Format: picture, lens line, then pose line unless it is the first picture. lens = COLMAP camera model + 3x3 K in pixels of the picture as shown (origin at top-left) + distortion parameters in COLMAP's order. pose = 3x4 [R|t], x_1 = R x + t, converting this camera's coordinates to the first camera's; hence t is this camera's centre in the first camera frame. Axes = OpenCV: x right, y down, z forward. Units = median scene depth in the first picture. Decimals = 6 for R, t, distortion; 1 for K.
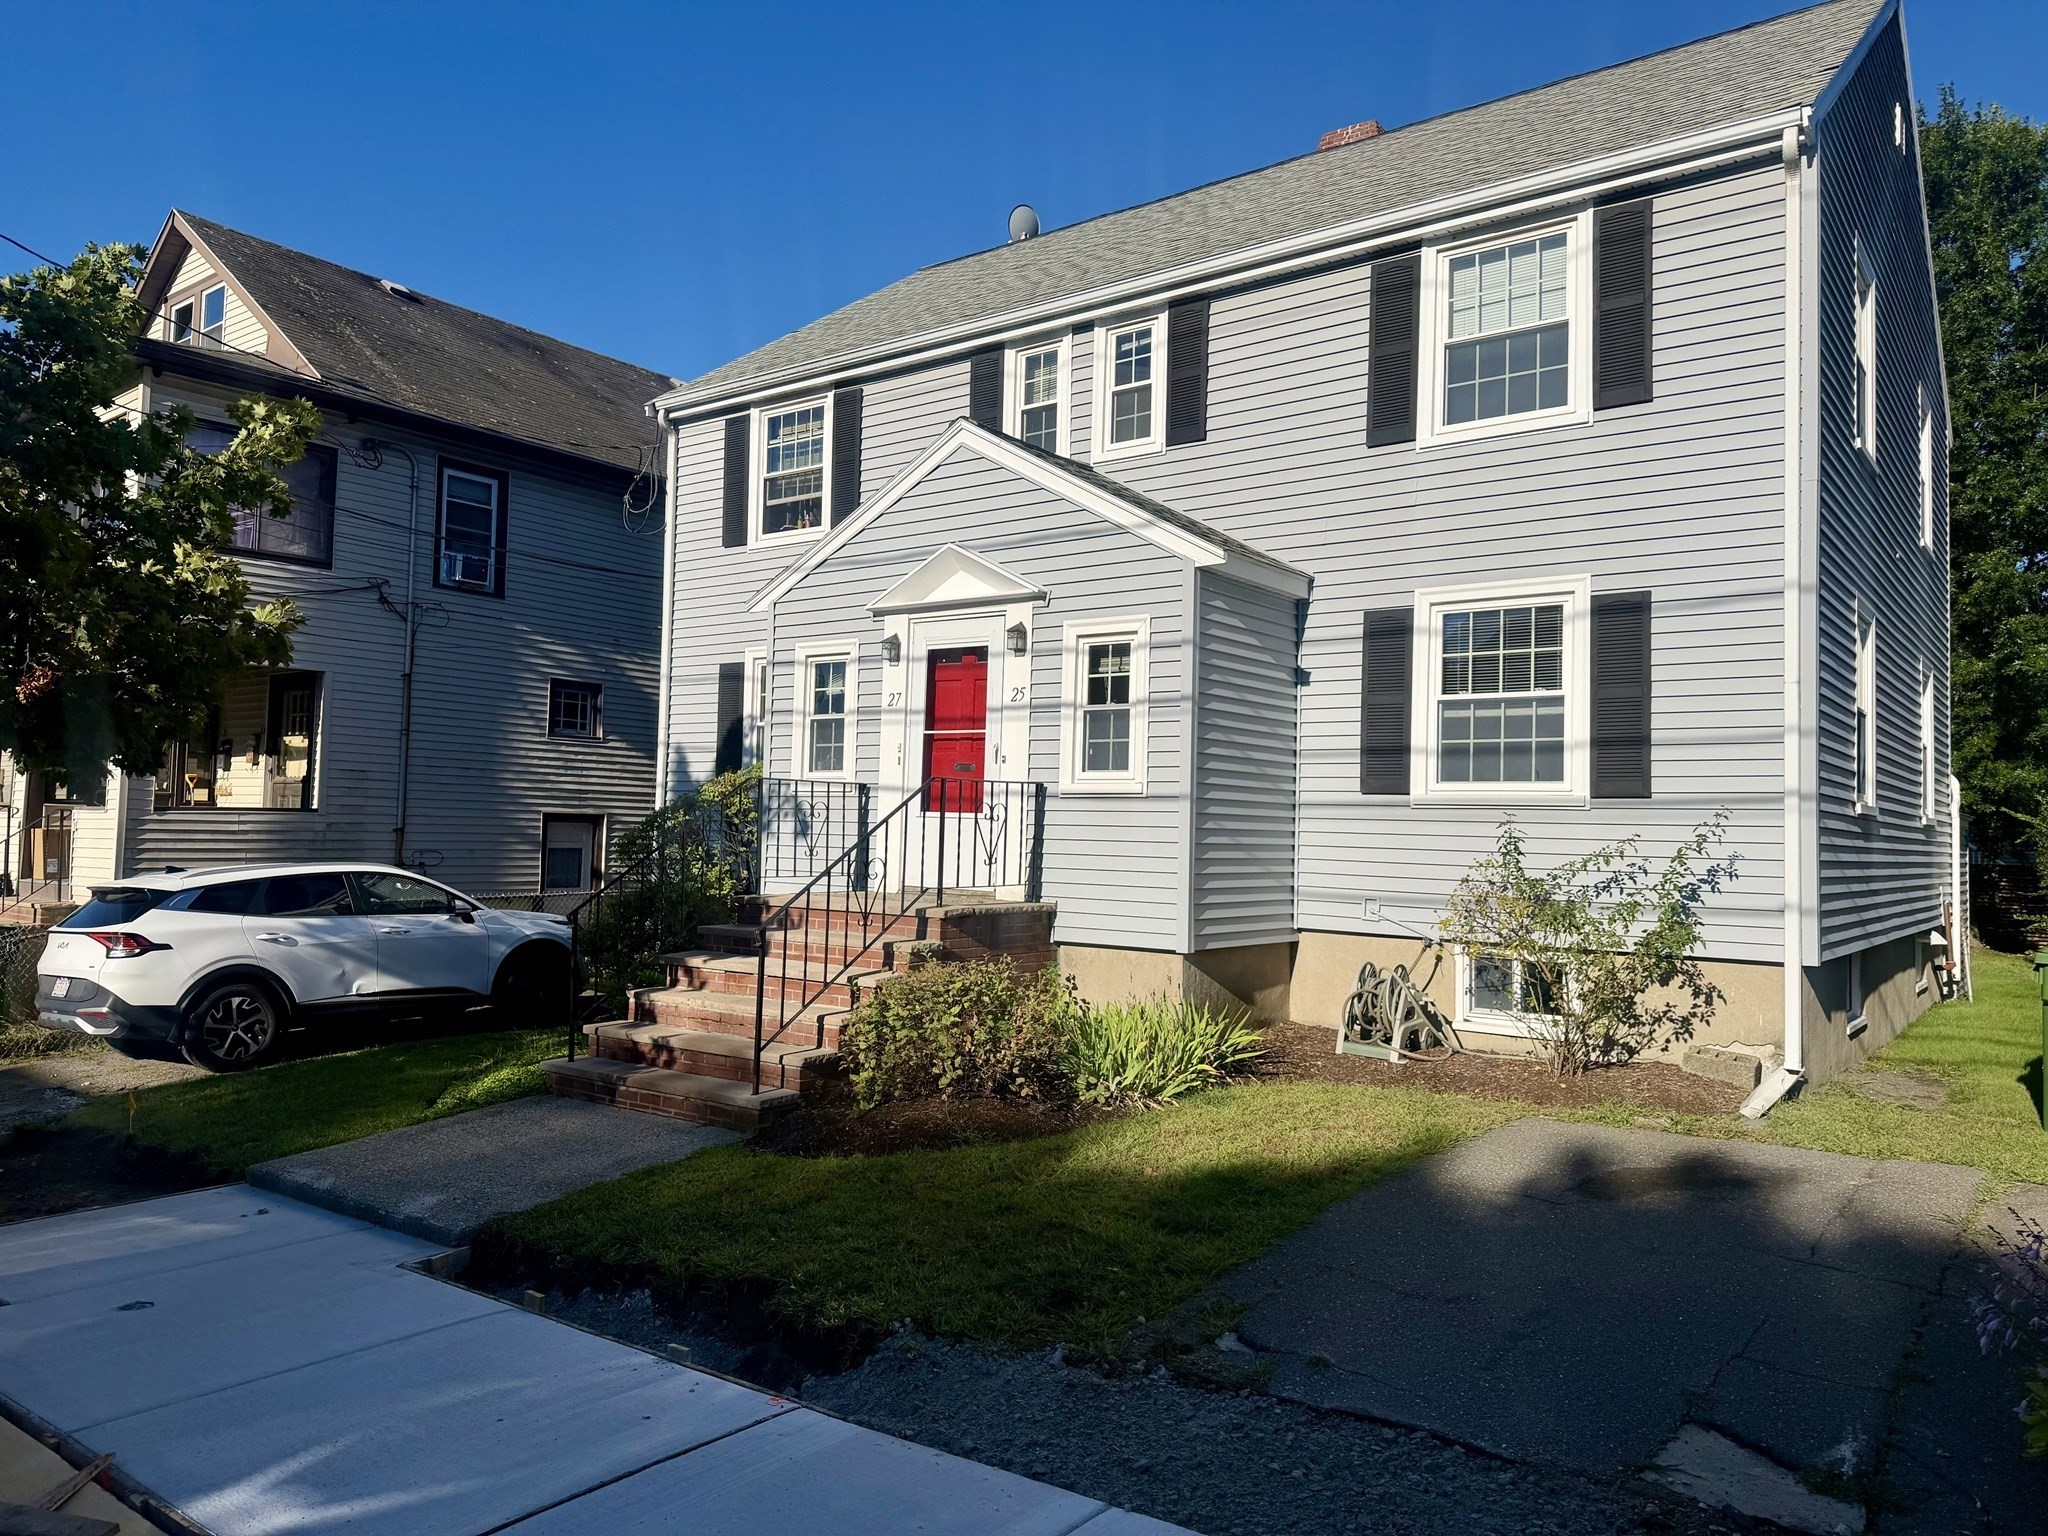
lens RADIAL K [[1424.6, 0, 1051.8], [0, 1424.6, 764.7], [0, 0, 1]] dist [0.111479, -0.188320]
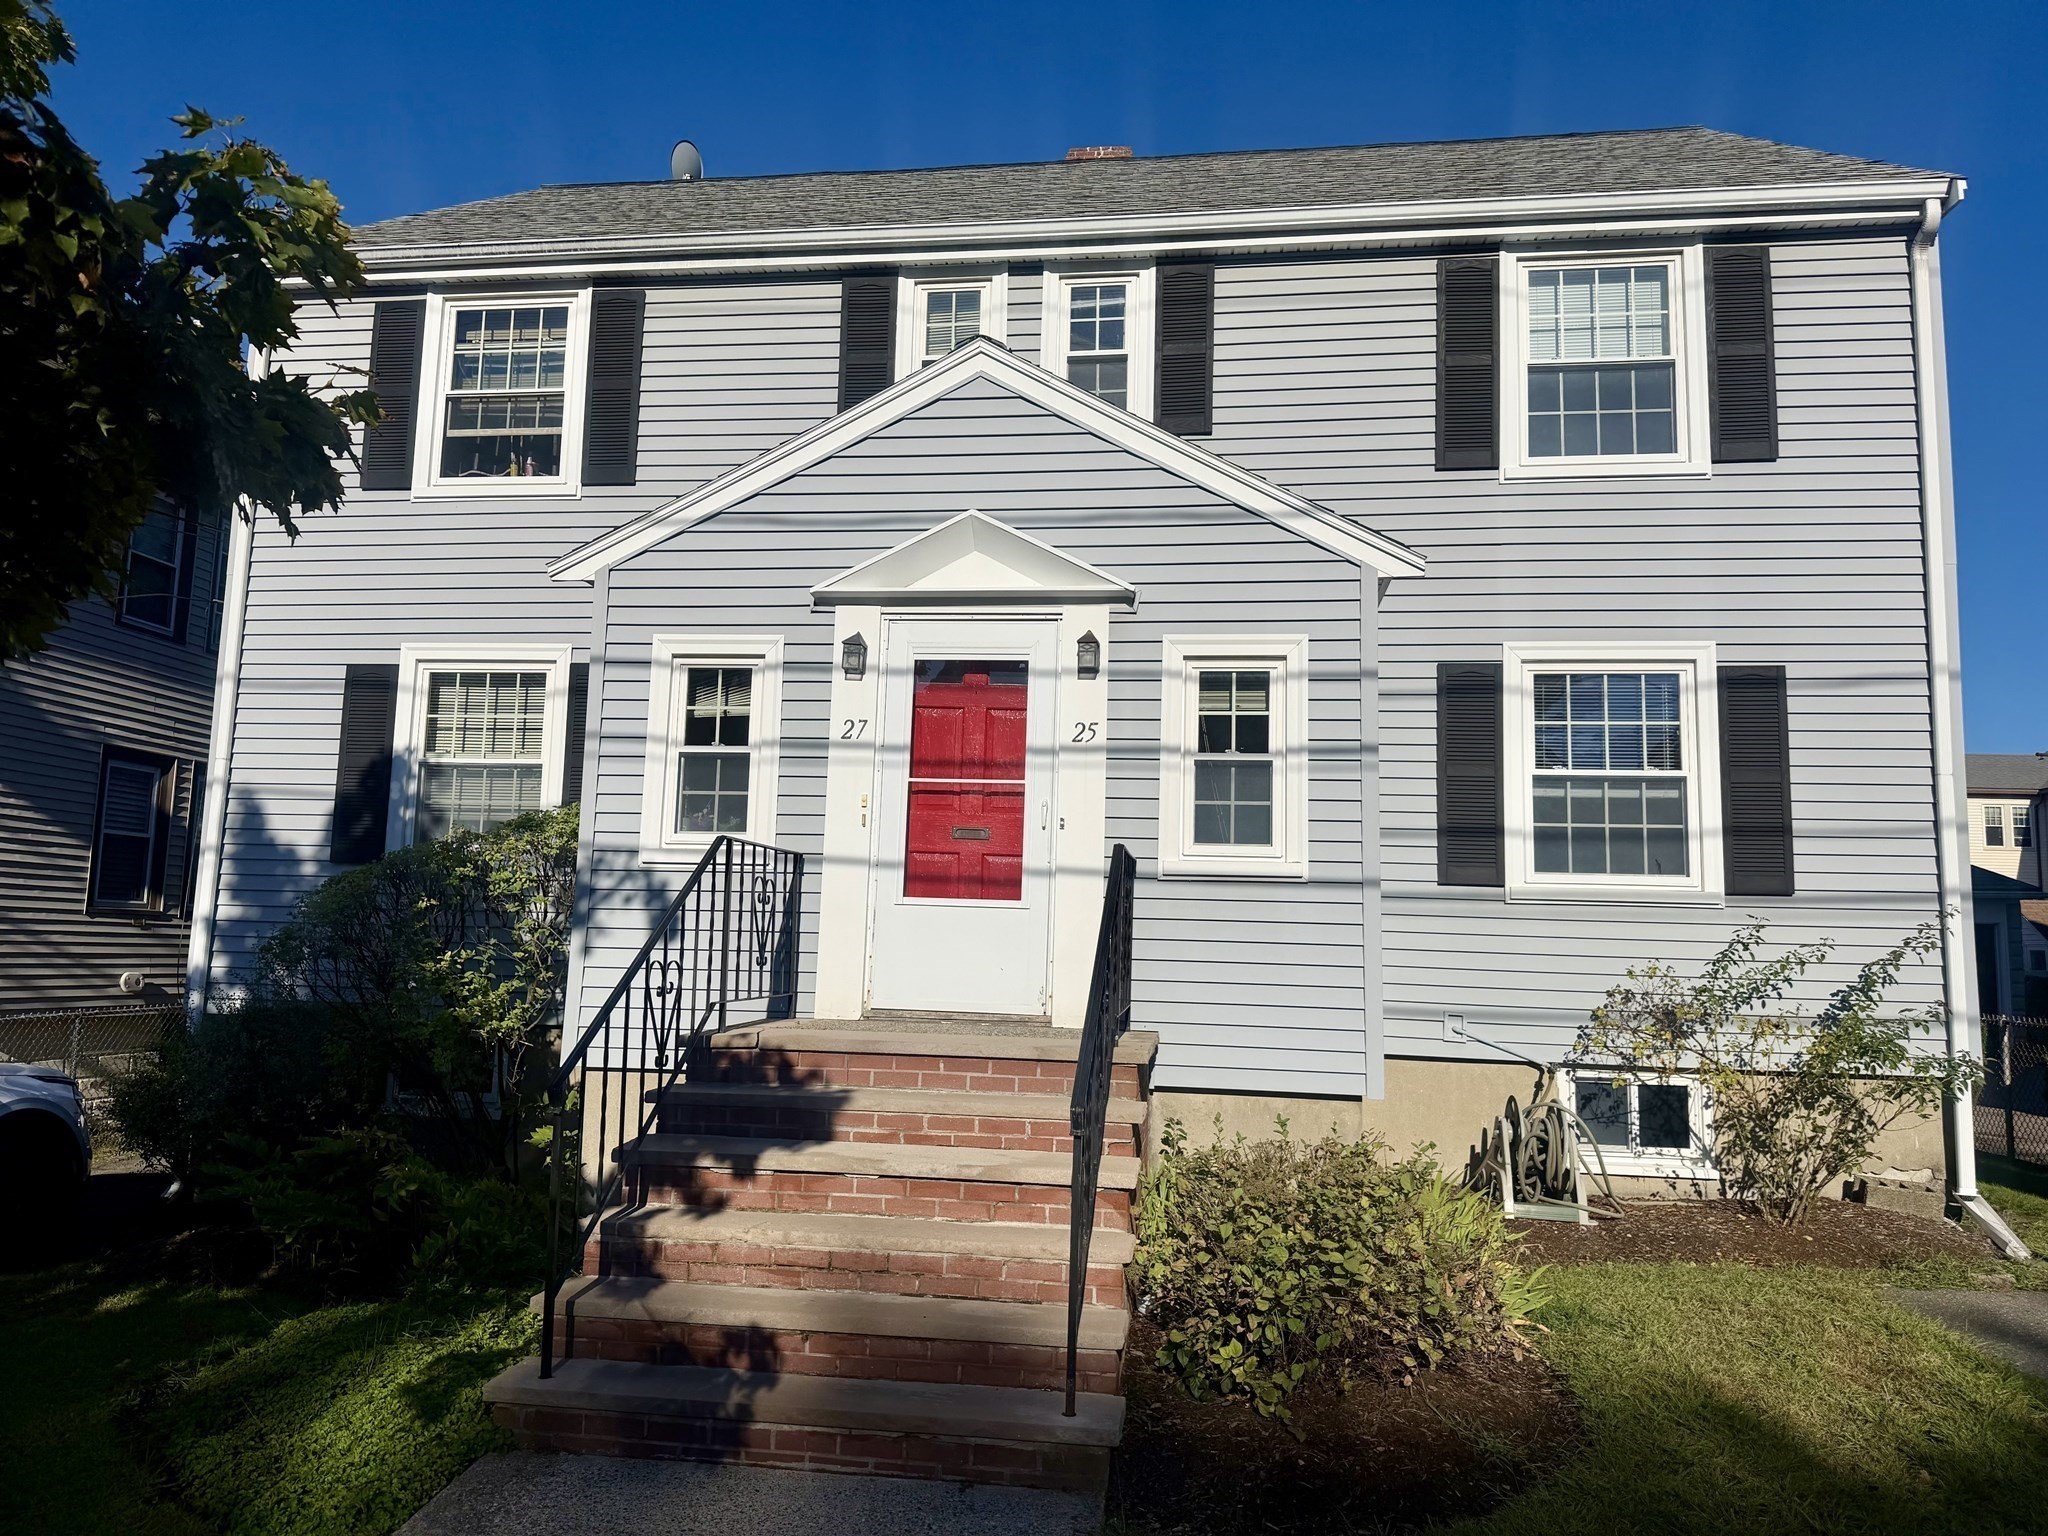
lens RADIAL K [[1431.9, 0, 1095.5], [0, 1431.9, 774.3], [0, 0, 1]] dist [0.085045, -0.141088]
pose [[0.874180, 0.057709, 0.482161, -0.360607], [-0.029254, 0.997369, -0.066334, 0.018205], [-0.484720, 0.043882, 0.873568, 0.383399]]
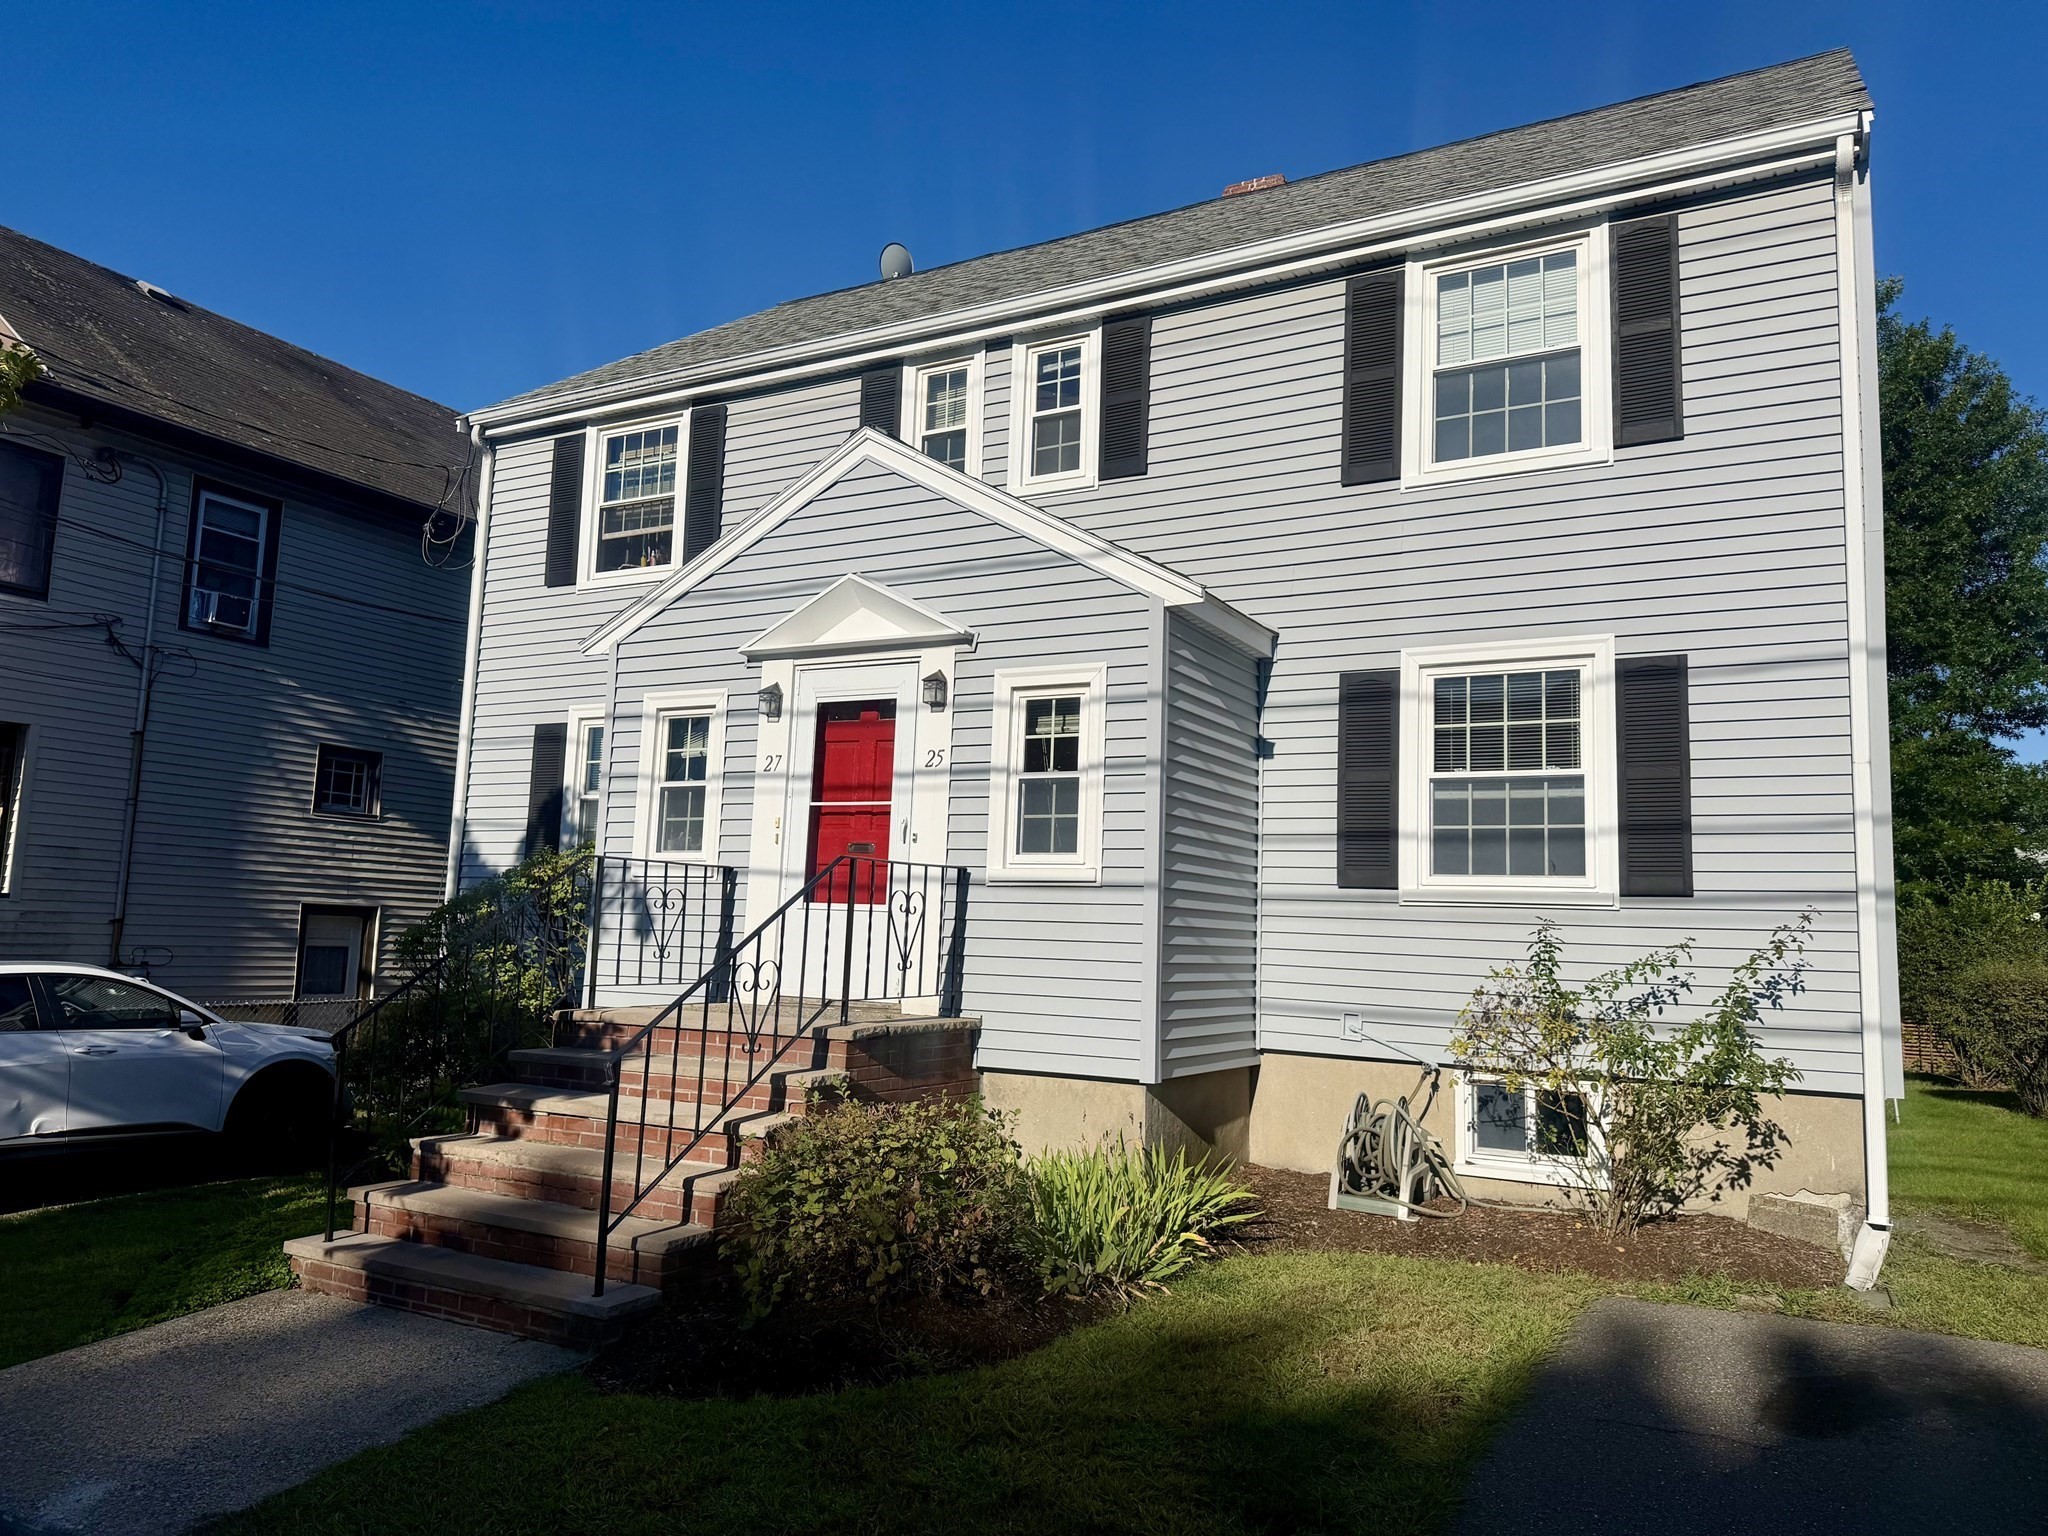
lens RADIAL K [[1433.3, 0, 1055.7], [0, 1433.3, 769.3], [0, 0, 1]] dist [0.105679, -0.172077]
pose [[0.990488, 0.025545, 0.135208, -0.065993], [-0.016384, 0.997521, -0.068437, 0.011899], [-0.136621, 0.065571, 0.988451, 0.183821]]
